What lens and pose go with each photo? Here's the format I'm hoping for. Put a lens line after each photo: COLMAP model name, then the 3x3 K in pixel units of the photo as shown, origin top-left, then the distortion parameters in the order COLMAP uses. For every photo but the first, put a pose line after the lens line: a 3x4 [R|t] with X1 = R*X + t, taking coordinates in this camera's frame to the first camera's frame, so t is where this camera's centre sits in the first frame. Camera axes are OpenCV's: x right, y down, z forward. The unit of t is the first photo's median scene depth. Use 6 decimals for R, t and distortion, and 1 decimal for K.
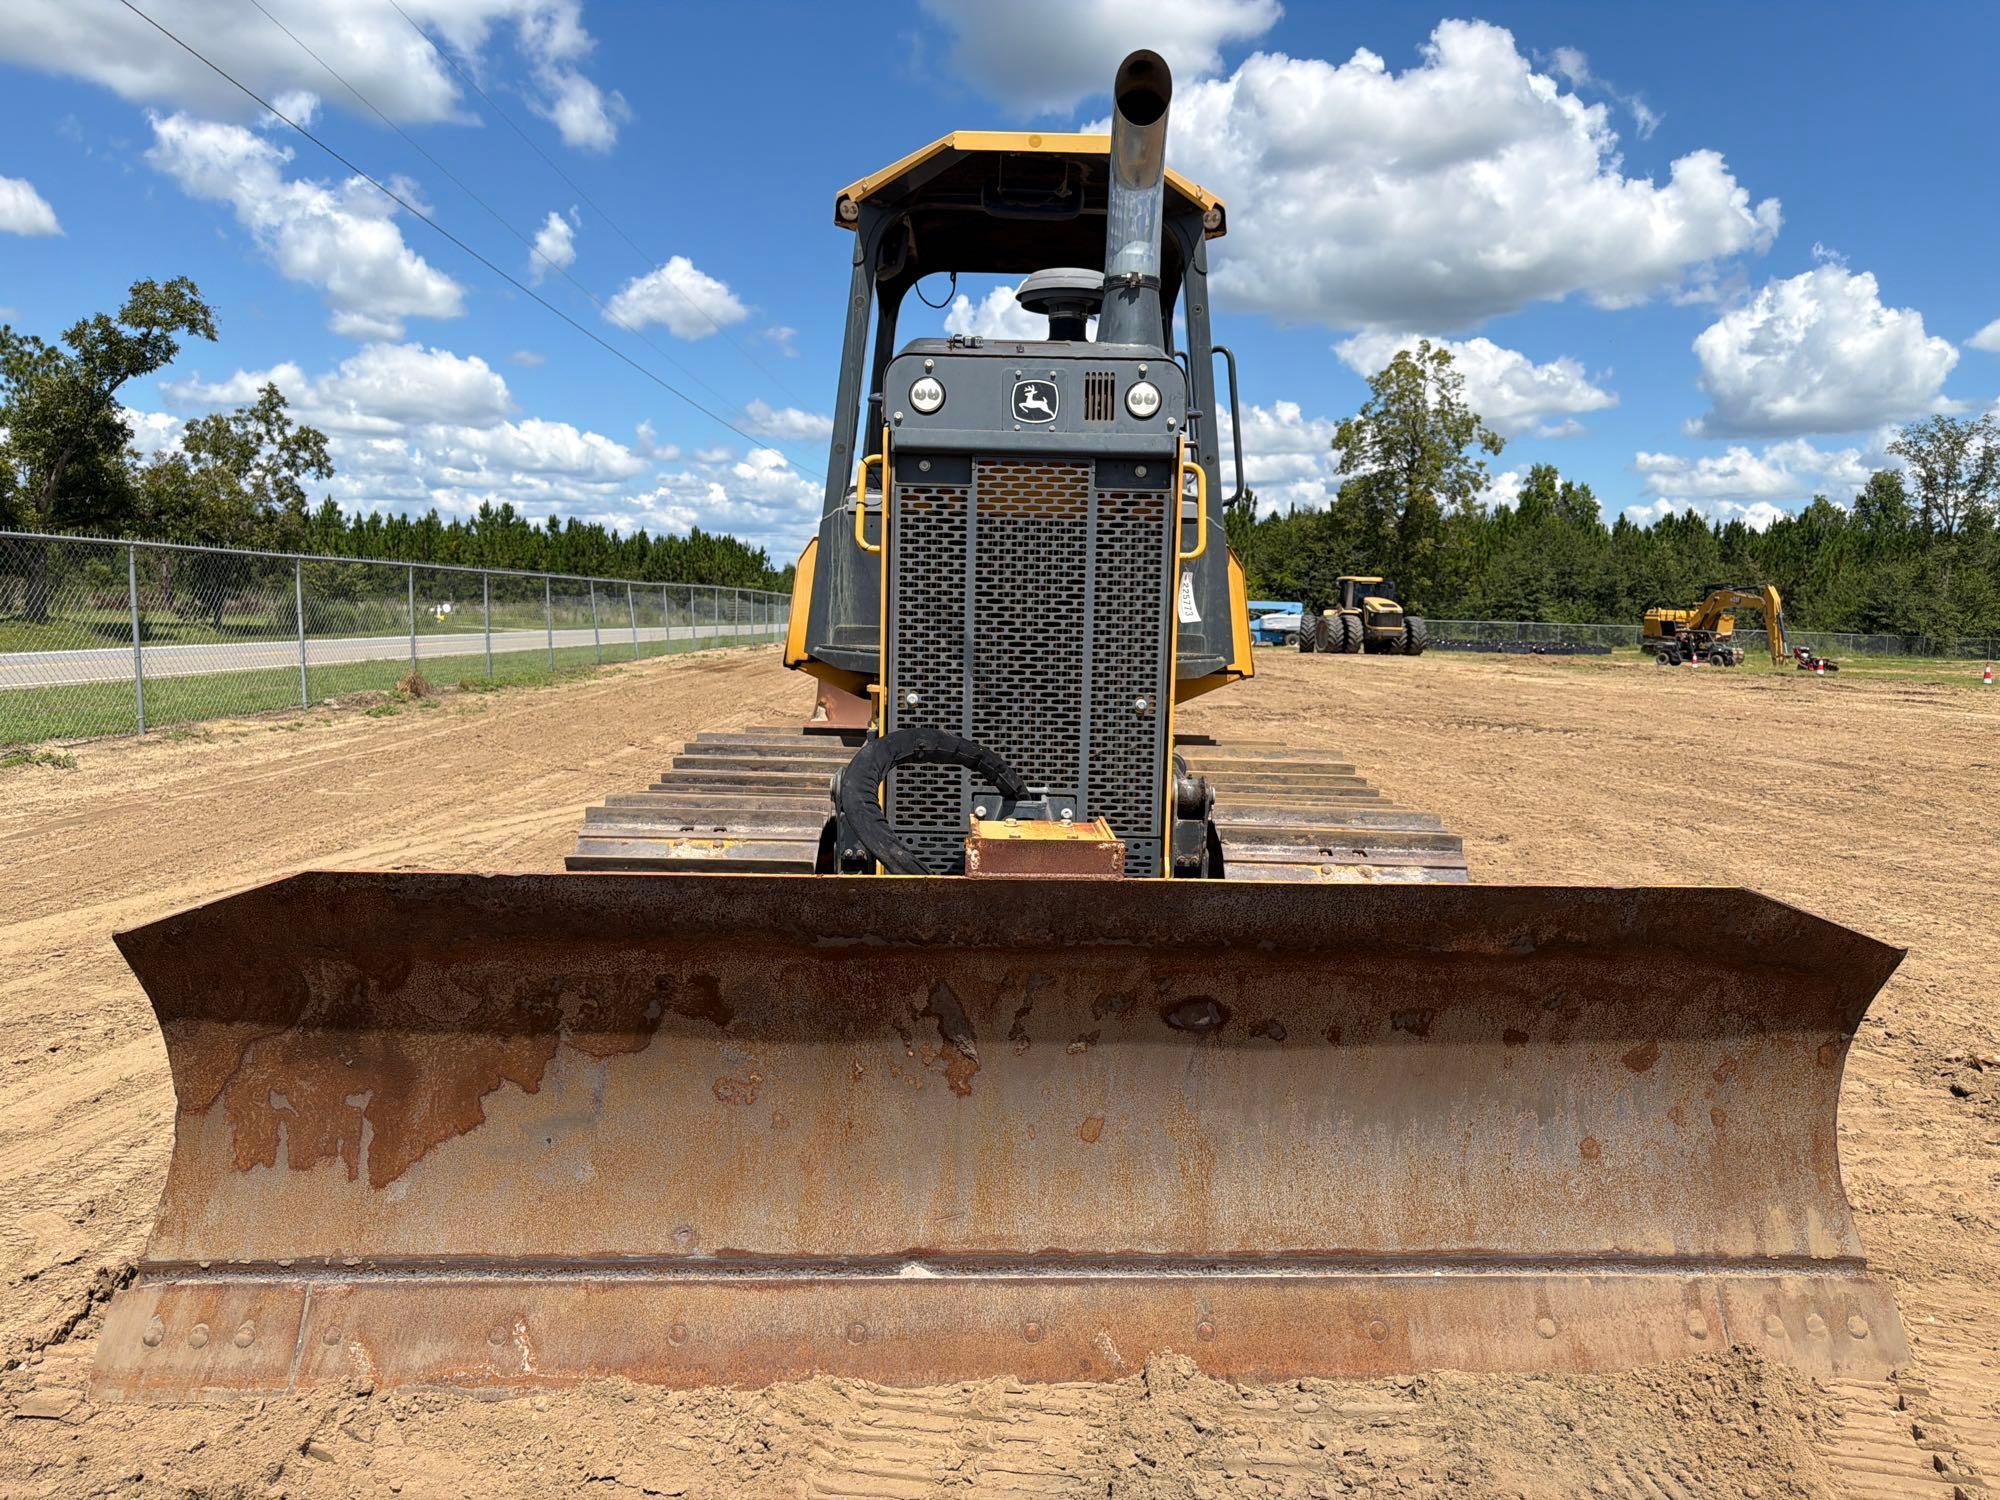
lens RADIAL K [[1385.6, 0, 954.1], [0, 1385.6, 704.1], [0, 0, 1]] dist [0.094430, -0.139181]
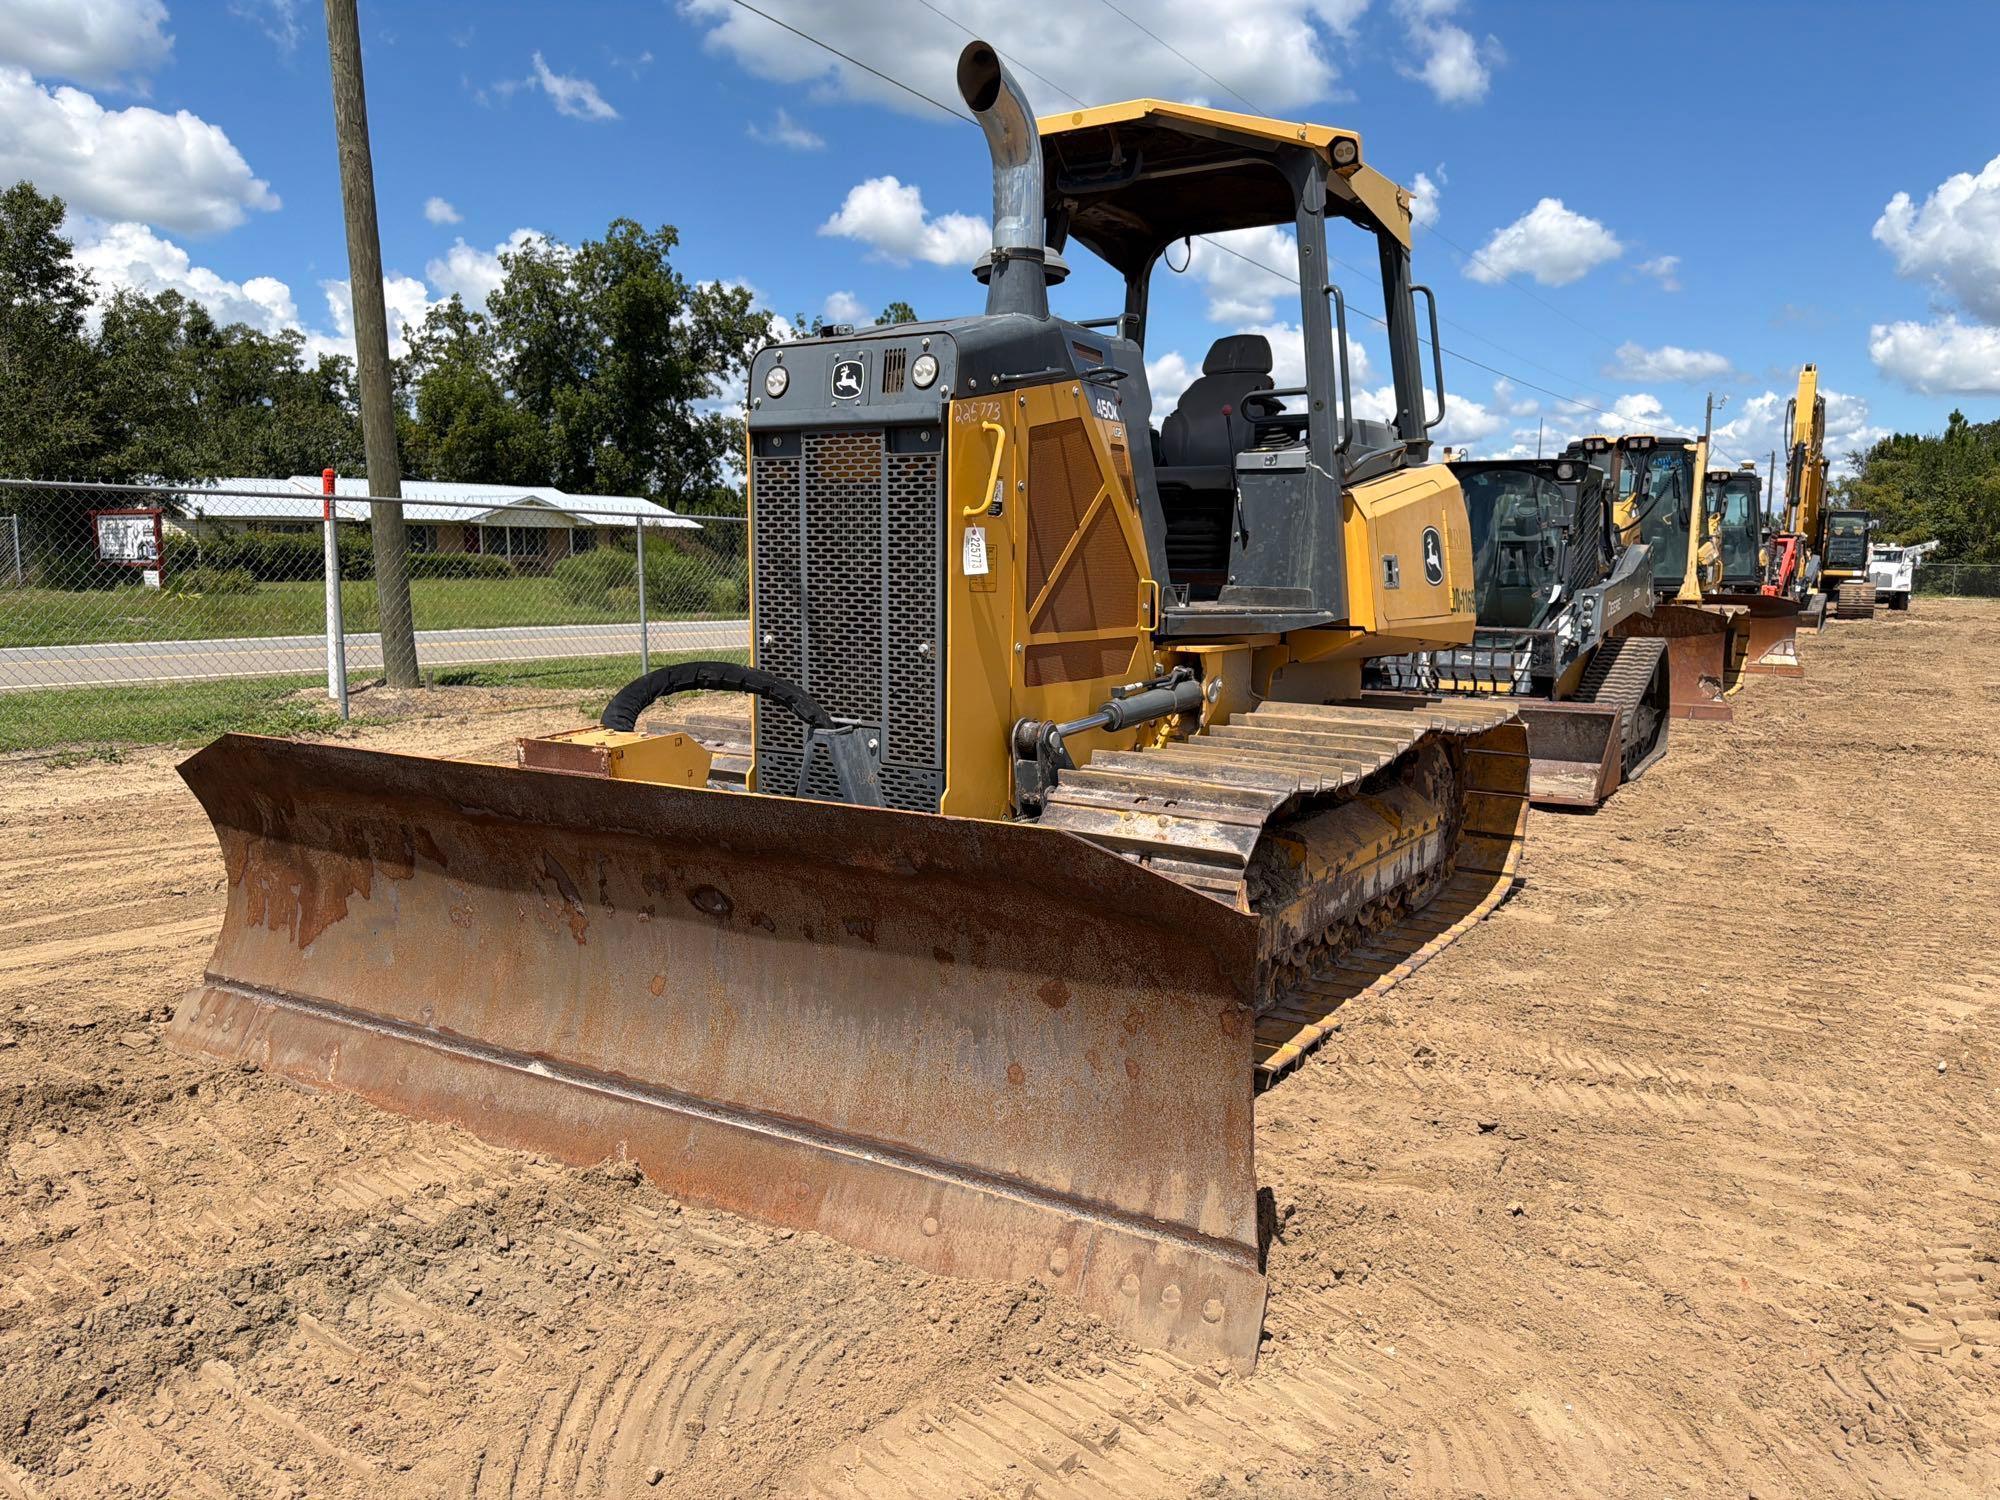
lens RADIAL K [[1407.0, 0, 1055.8], [0, 1407.0, 708.8], [0, 0, 1]] dist [0.081585, -0.119744]
pose [[0.842941, 0.043764, -0.536223, 0.119693], [-0.029738, 0.998952, 0.034782, 0.000907], [0.537183, -0.013373, 0.843360, 0.015860]]
